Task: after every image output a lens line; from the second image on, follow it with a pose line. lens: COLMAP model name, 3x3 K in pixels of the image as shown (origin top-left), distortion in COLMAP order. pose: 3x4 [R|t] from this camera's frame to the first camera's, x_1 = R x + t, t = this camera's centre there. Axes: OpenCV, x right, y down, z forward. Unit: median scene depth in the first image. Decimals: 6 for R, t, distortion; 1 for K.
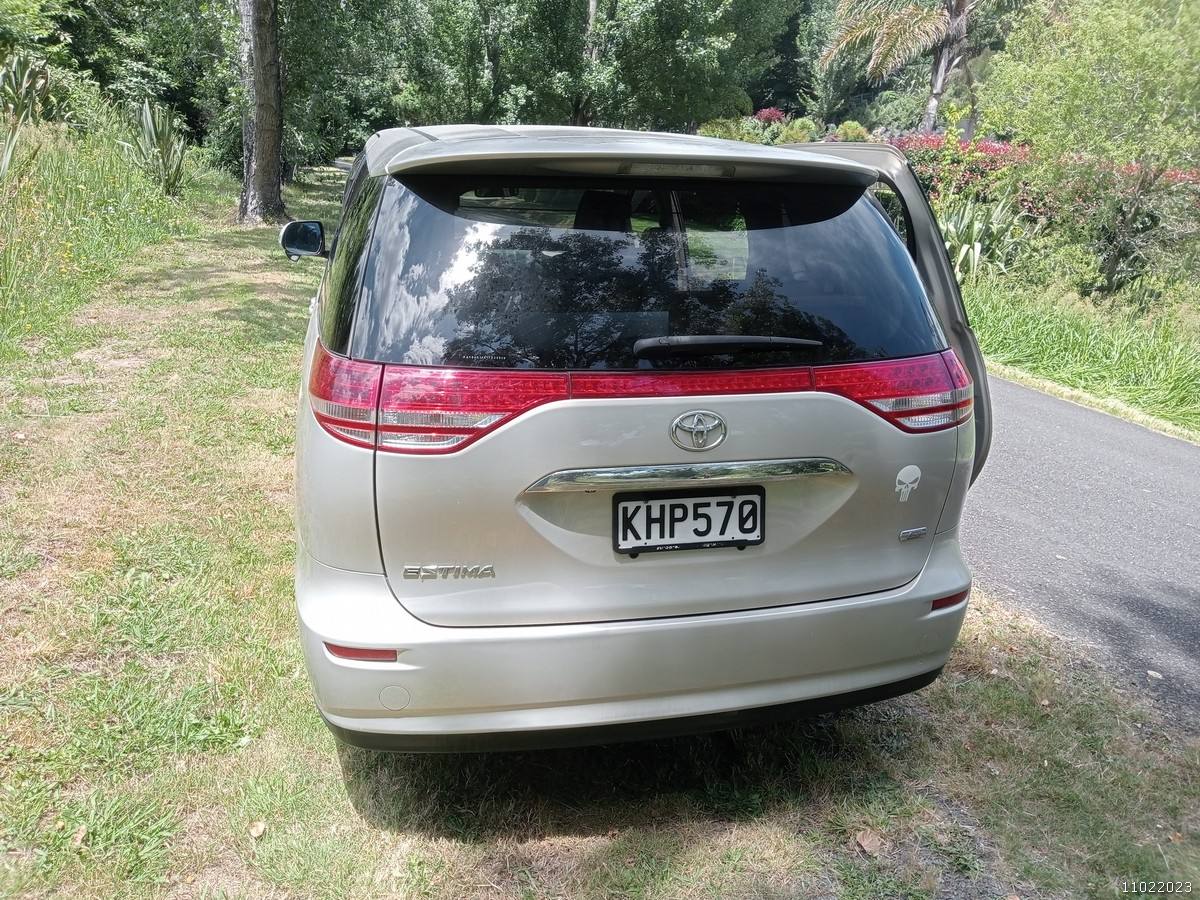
lens RADIAL K [[946.0, 0, 590.3], [0, 946.0, 451.0], [0, 0, 1]] dist [0.031320, -0.067298]
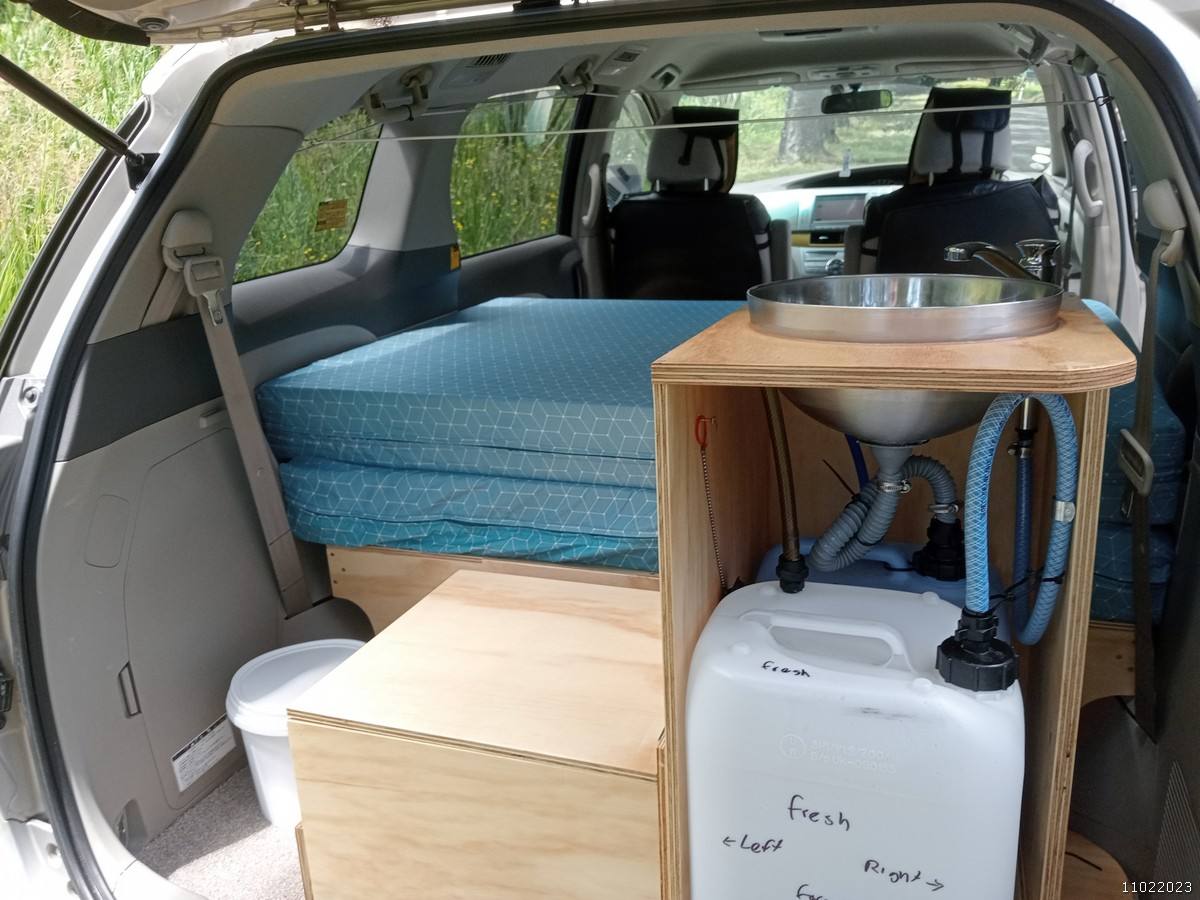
lens RADIAL K [[946.0, 0, 606.6], [0, 946.0, 441.4], [0, 0, 1]] dist [0.031320, -0.067298]
pose [[0.830223, 0.107502, -0.546967, 0.236729], [-0.076750, 0.993928, 0.078851, -0.108801], [0.552122, -0.023484, 0.833432, 0.483786]]
